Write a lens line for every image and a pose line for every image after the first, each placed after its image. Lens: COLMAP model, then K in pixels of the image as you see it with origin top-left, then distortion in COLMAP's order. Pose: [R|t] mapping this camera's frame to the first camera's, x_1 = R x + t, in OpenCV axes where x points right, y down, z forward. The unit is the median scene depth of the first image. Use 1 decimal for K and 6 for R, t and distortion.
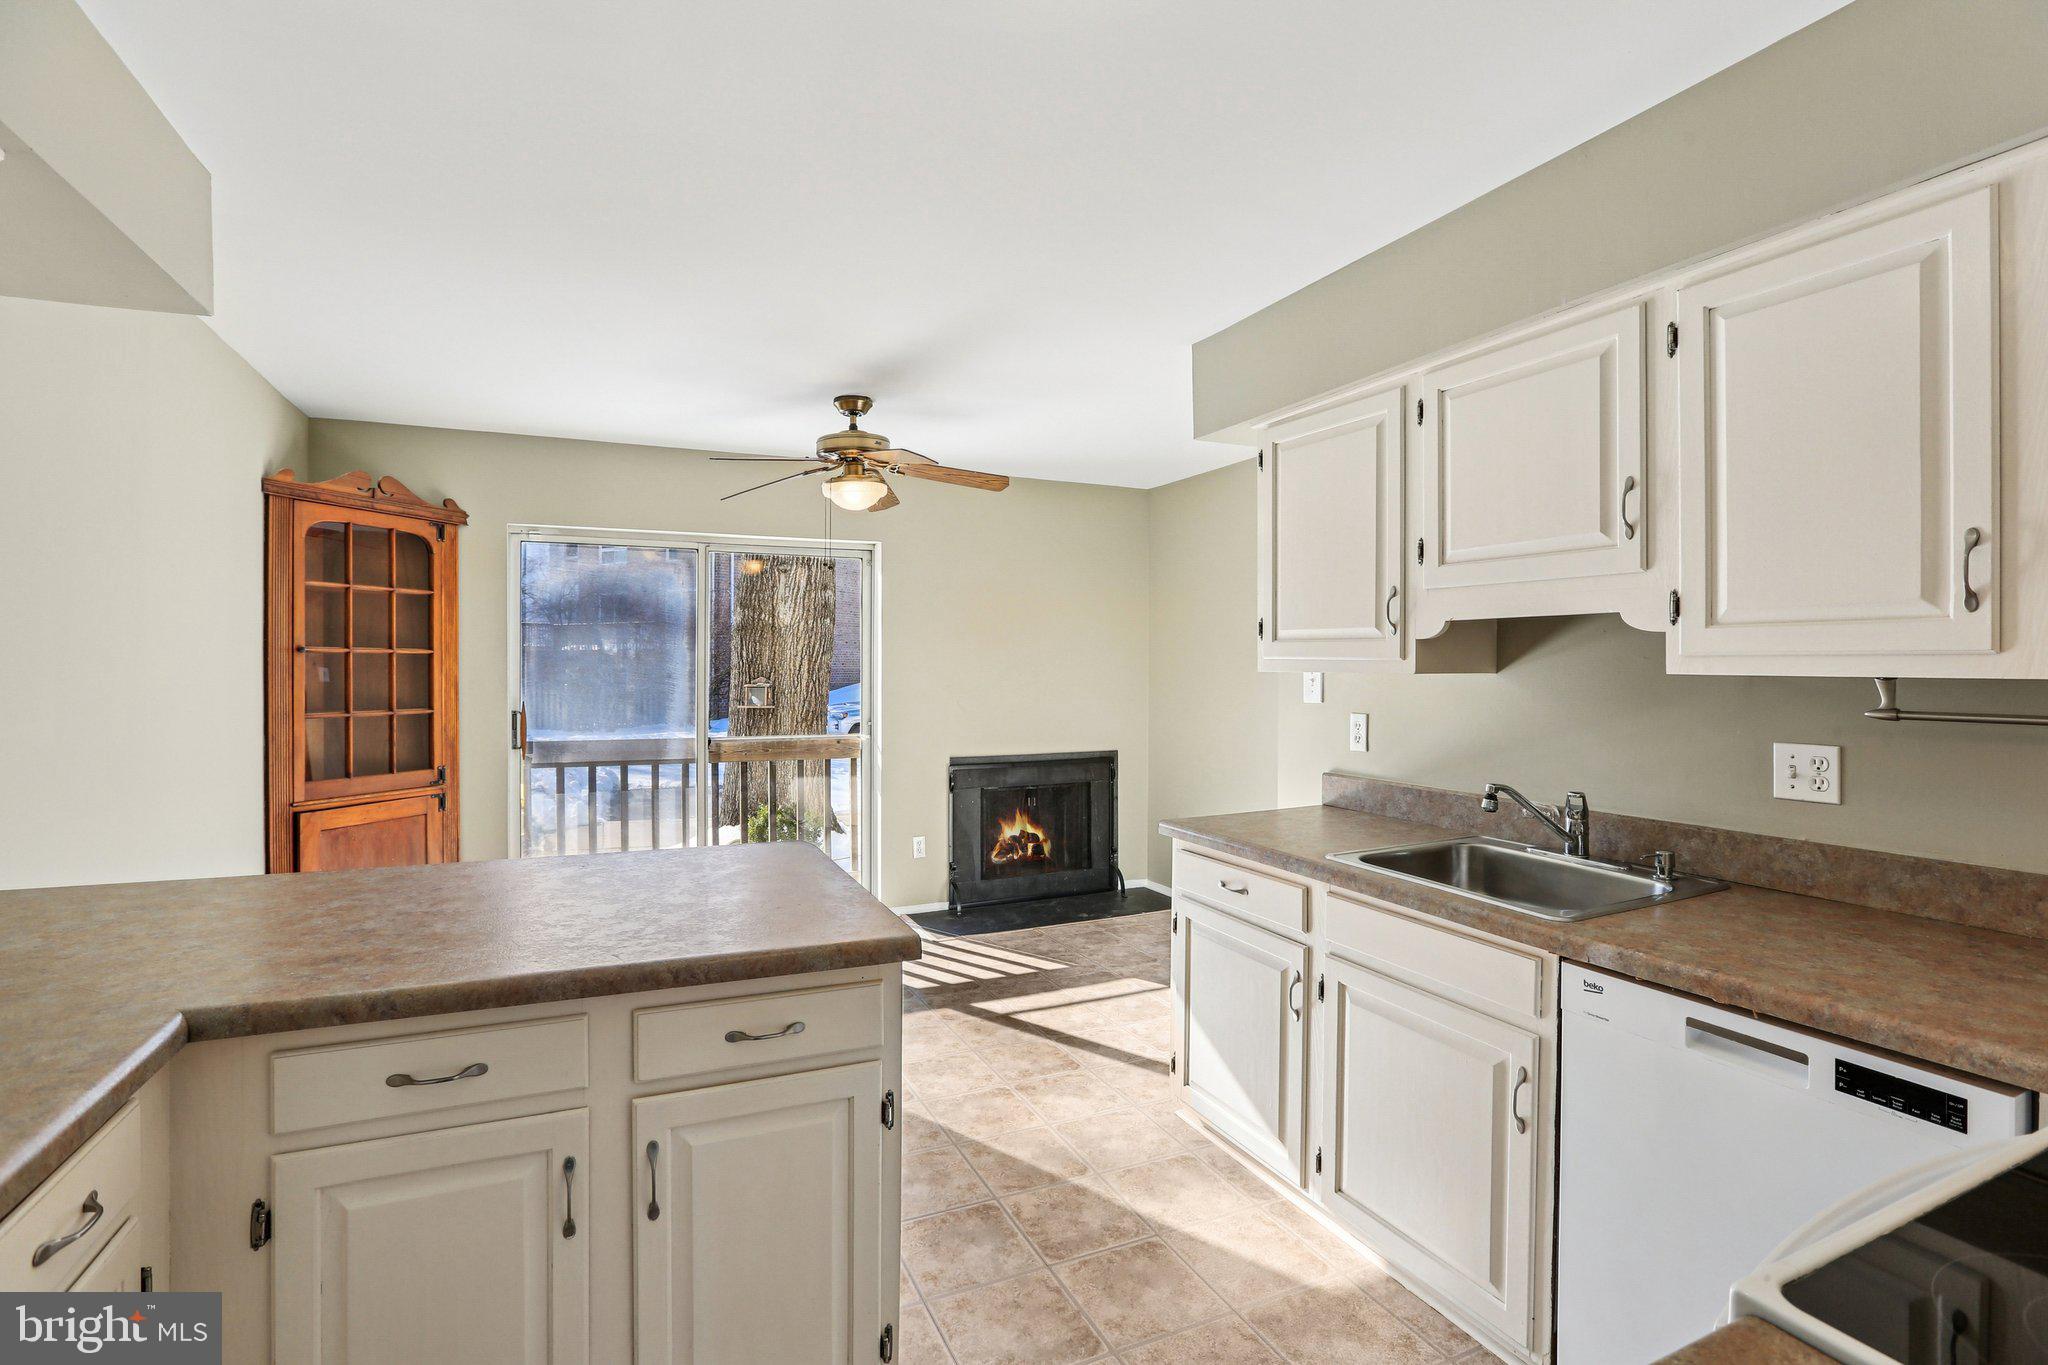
lens RADIAL K [[947.9, 0, 1019.4], [0, 947.9, 663.1], [0, 0, 1]] dist [-0.043249, 0.009000]
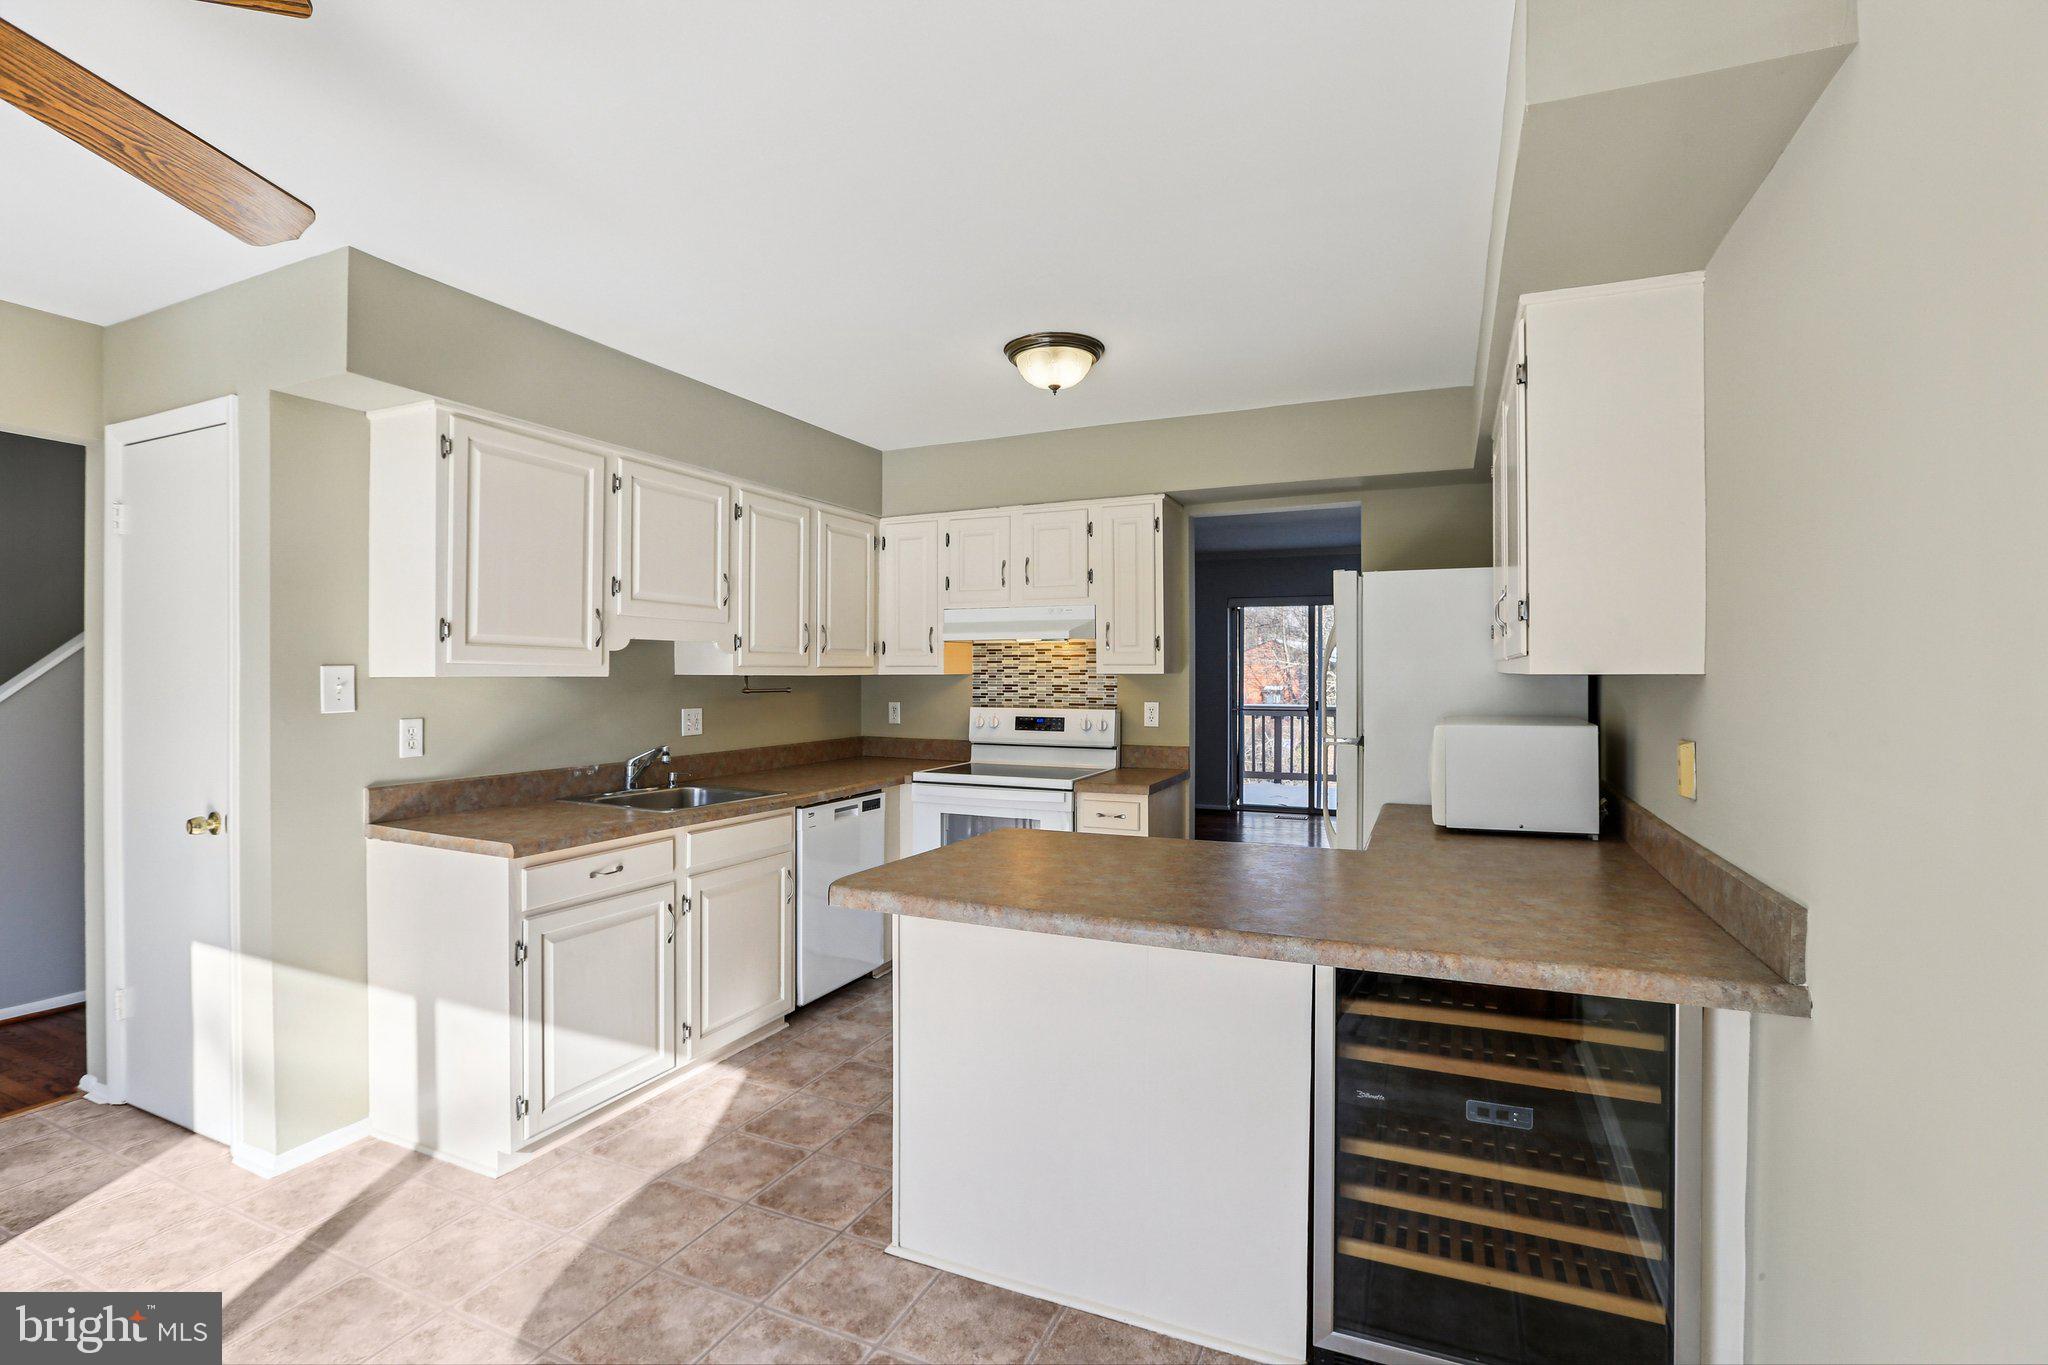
lens RADIAL K [[947.9, 0, 1011.4], [0, 947.9, 670.0], [0, 0, 1]] dist [-0.043249, 0.009000]
pose [[-0.652312, -0.000770, 0.757950, -0.815665], [-0.006399, 0.999969, -0.004491, 0.004082], [-0.757924, -0.007779, -0.652297, 1.213863]]
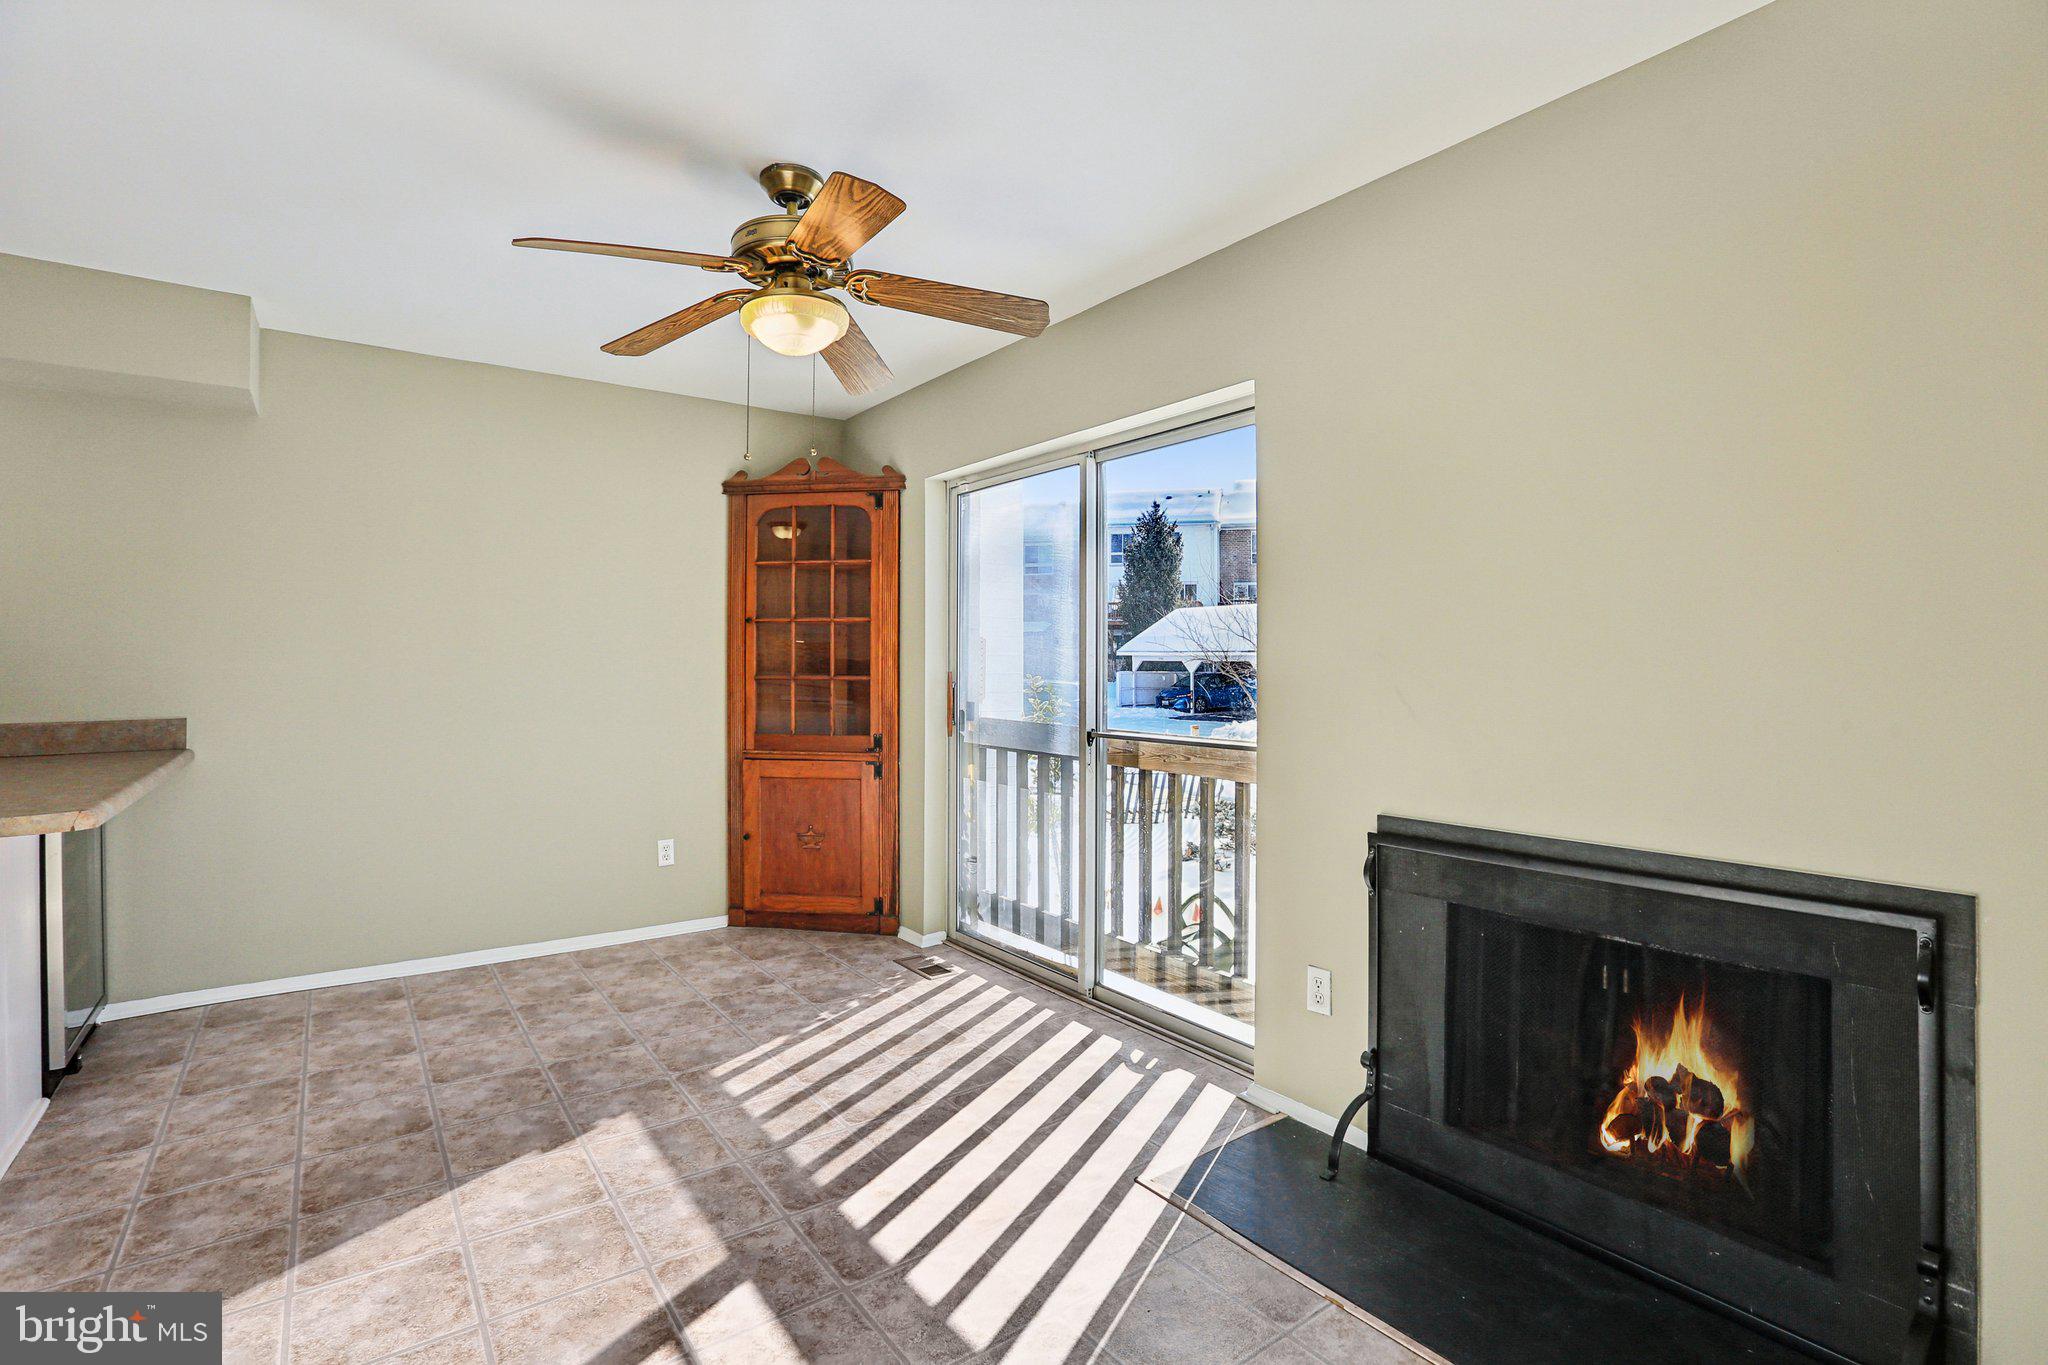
lens RADIAL K [[947.9, 0, 1013.2], [0, 947.9, 670.1], [0, 0, 1]] dist [-0.043249, 0.009000]
pose [[0.199295, 0.004420, -0.979930, 0.606603], [0.004011, 0.999978, 0.005326, 0.055157], [0.979931, -0.004992, 0.199273, 1.404068]]
